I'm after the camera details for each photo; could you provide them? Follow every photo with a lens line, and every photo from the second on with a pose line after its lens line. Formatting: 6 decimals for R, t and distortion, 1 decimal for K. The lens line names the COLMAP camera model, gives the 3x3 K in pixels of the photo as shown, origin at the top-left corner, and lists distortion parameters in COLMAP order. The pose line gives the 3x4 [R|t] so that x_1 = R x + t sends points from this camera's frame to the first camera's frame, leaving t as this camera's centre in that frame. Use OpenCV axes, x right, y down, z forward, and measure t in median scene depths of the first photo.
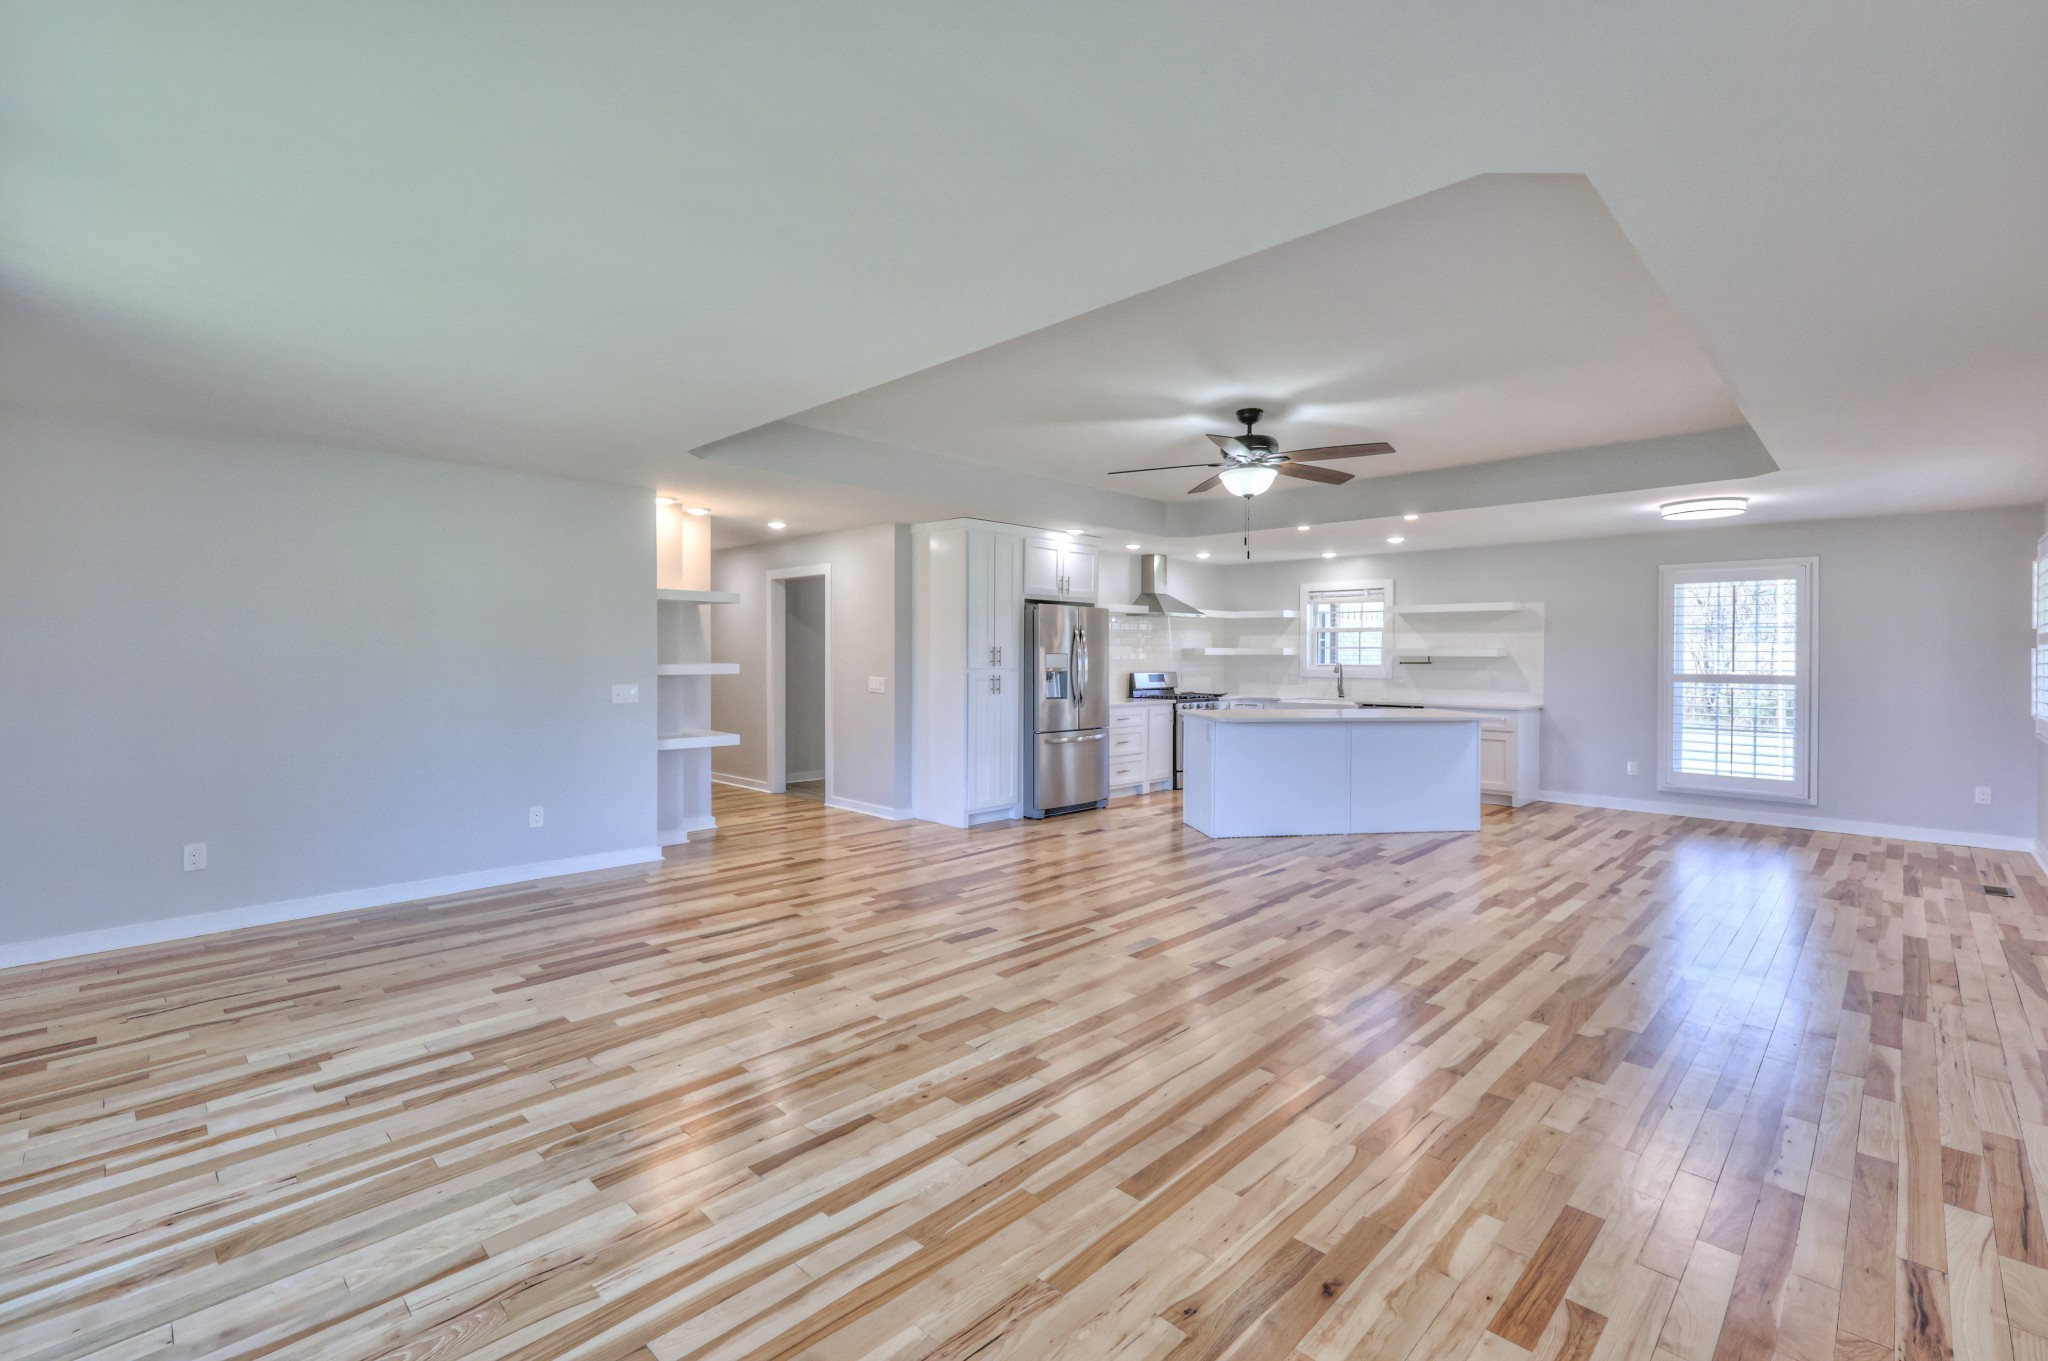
lens RADIAL K [[901.3, 0, 1037.1], [0, 901.3, 670.0], [0, 0, 1]] dist [0.015417, -0.002628]
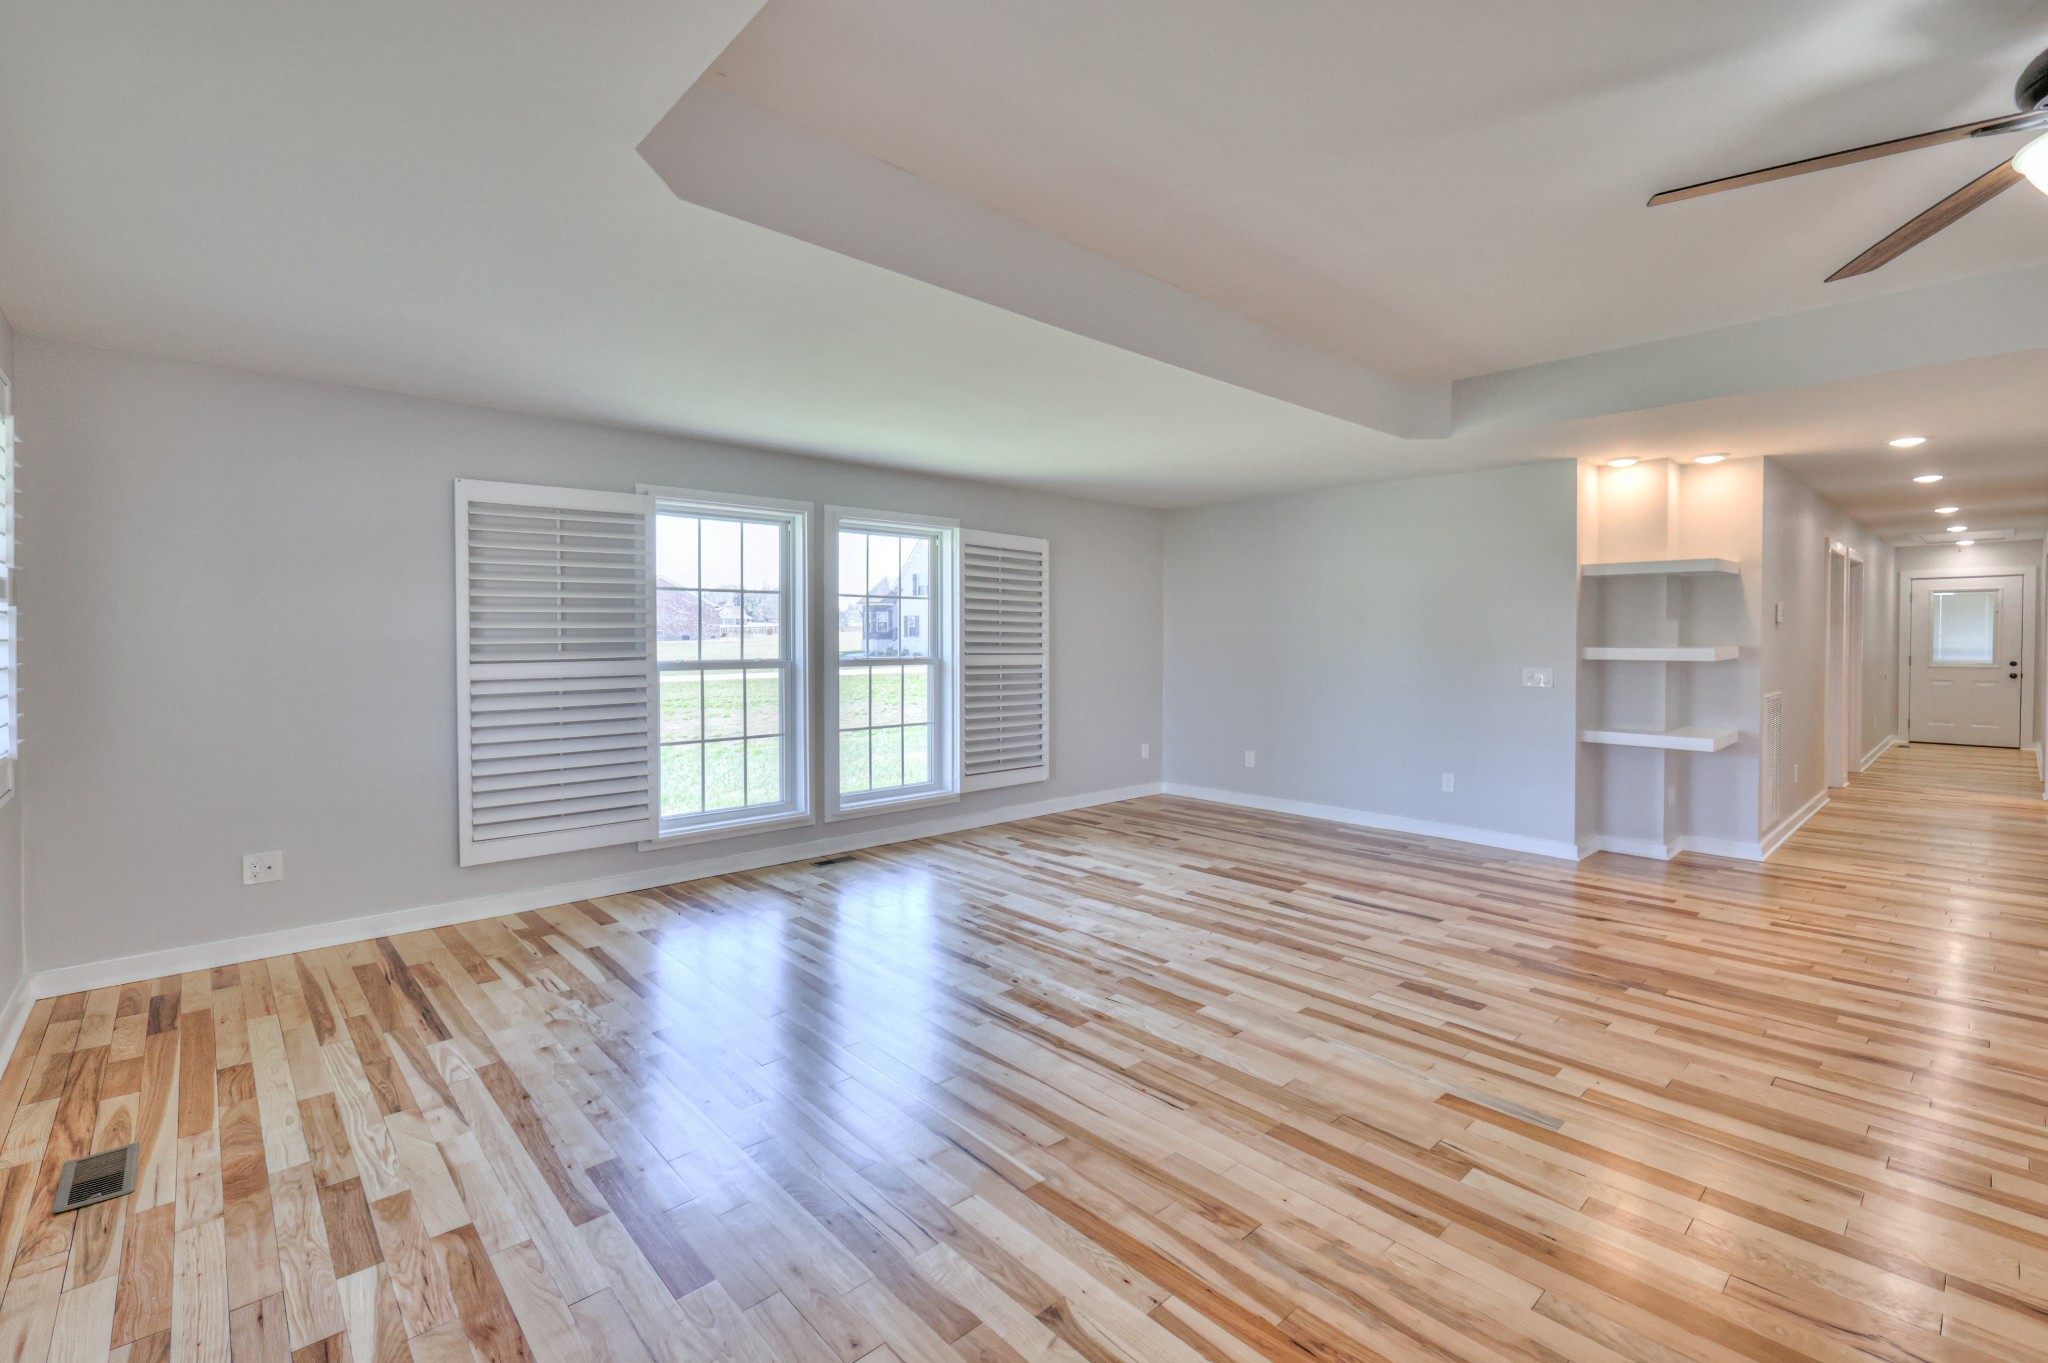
lens RADIAL K [[901.3, 0, 1041.3], [0, 901.3, 669.4], [0, 0, 1]] dist [0.015417, -0.002628]
pose [[-0.044929, 0.034171, -0.998406, 0.673170], [-0.014989, 0.999279, 0.034876, -0.010864], [0.998878, 0.016532, -0.044384, 0.639159]]
